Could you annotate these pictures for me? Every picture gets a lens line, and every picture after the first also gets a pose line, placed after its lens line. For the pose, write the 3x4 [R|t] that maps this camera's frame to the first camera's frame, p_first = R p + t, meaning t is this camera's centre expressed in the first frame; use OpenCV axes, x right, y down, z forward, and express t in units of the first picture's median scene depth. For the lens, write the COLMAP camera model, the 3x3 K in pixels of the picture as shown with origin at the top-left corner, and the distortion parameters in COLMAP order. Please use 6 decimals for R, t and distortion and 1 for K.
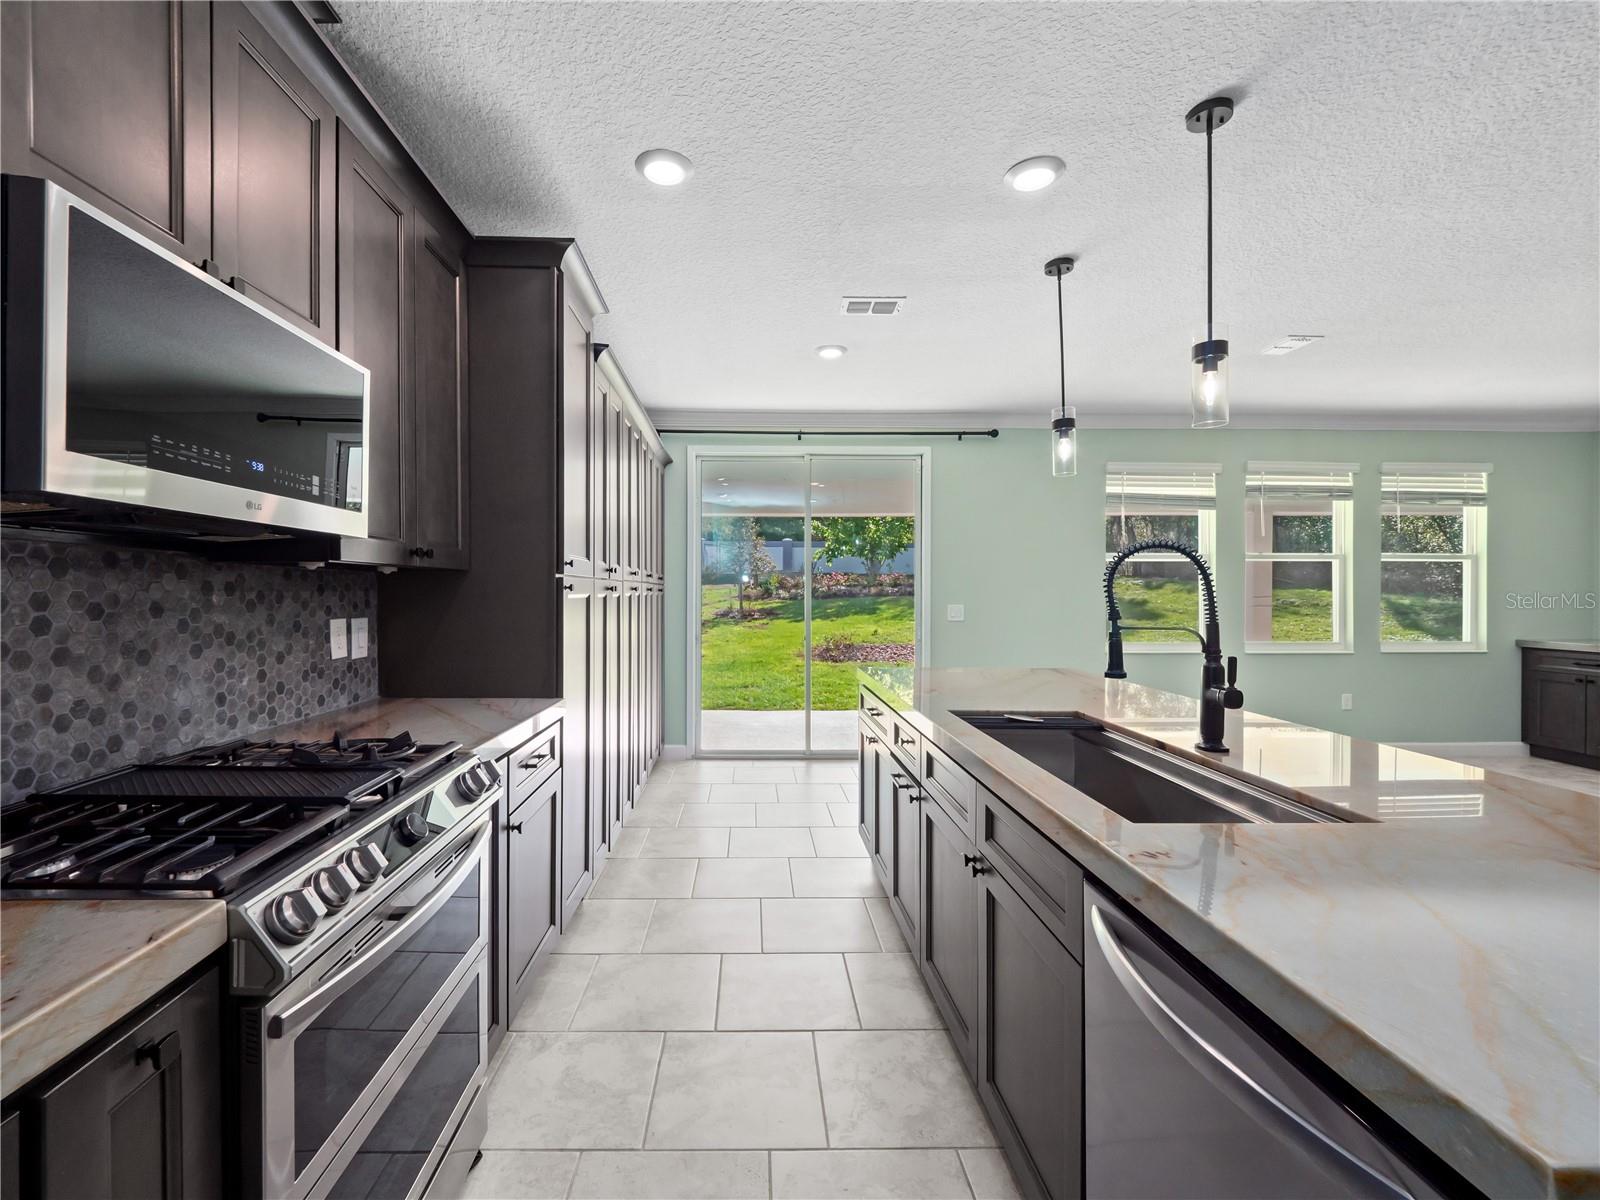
lens RADIAL K [[672.4, 0, 761.8], [0, 672.4, 595.0], [0, 0, 1]] dist [-0.014973, -0.000226]
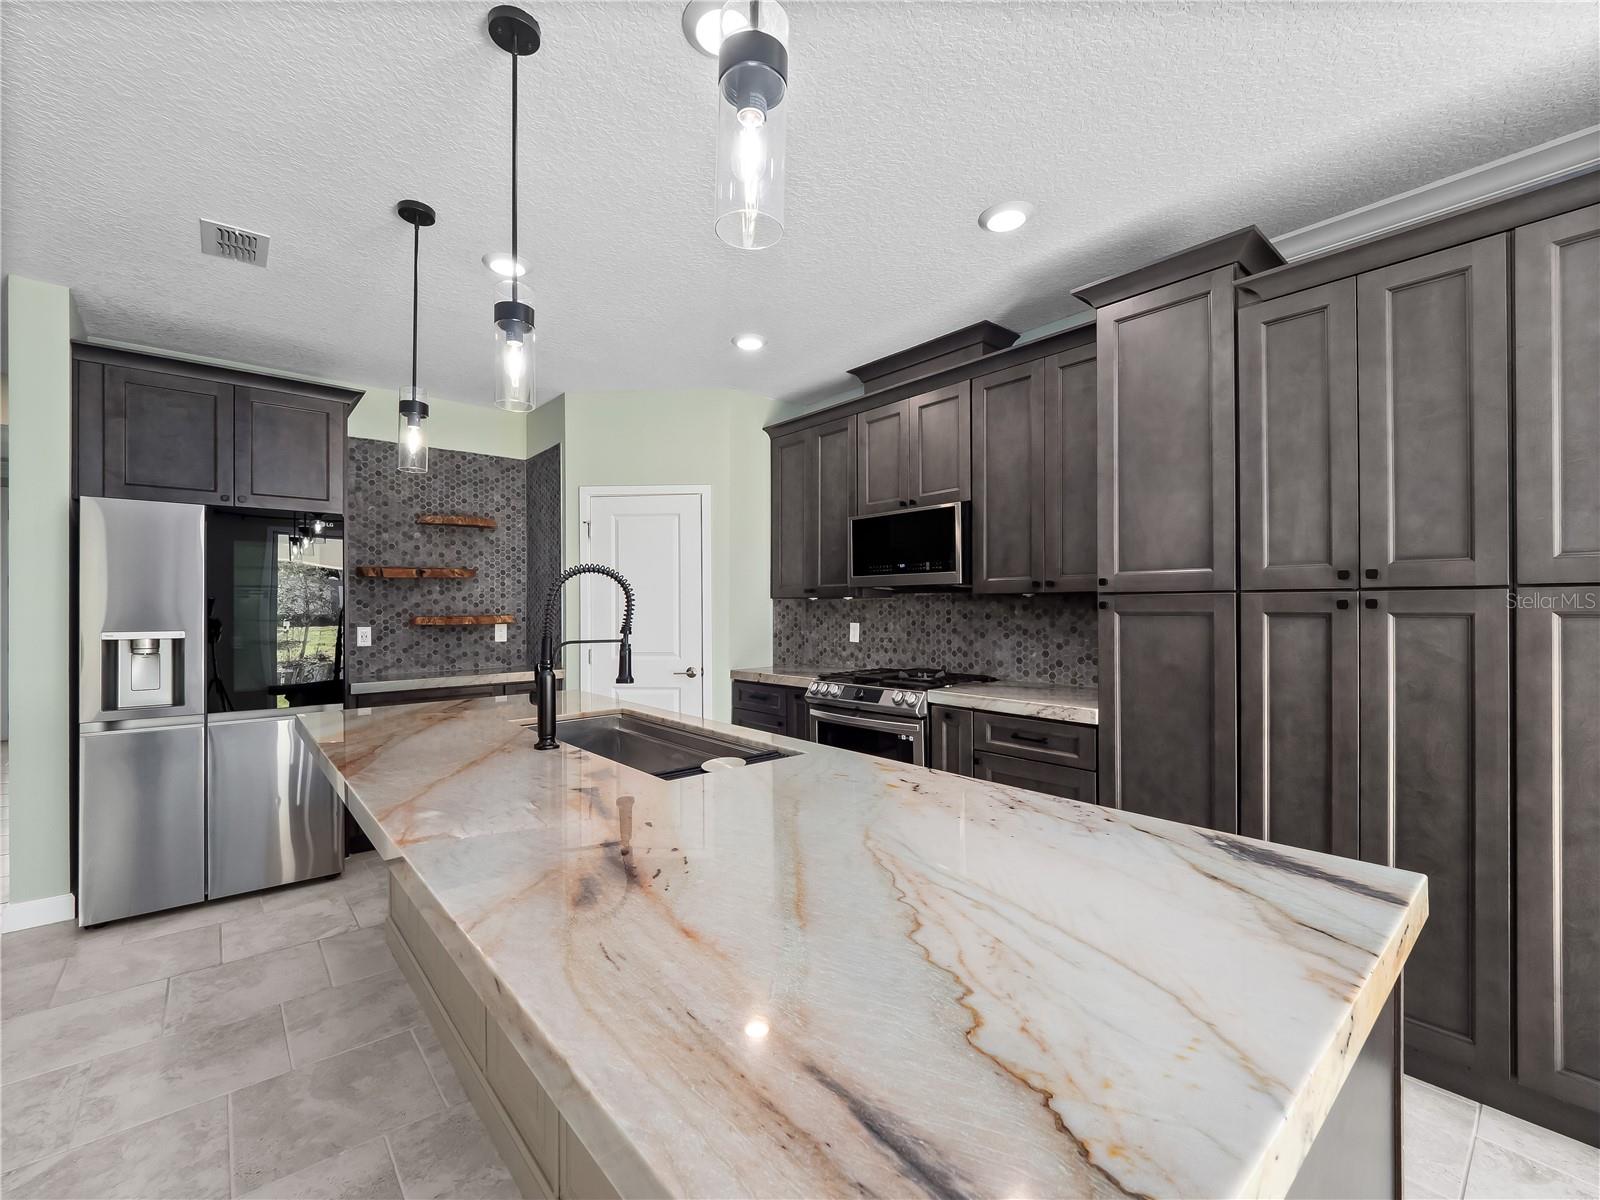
lens RADIAL K [[678.5, 0, 795.9], [0, 678.5, 604.2], [0, 0, 1]] dist [0.000676, -0.006186]
pose [[-0.765405, -0.002472, -0.643544, 0.686766], [-0.000227, 0.999994, -0.003570, -0.007710], [0.643549, -0.002586, -0.765401, 1.362126]]
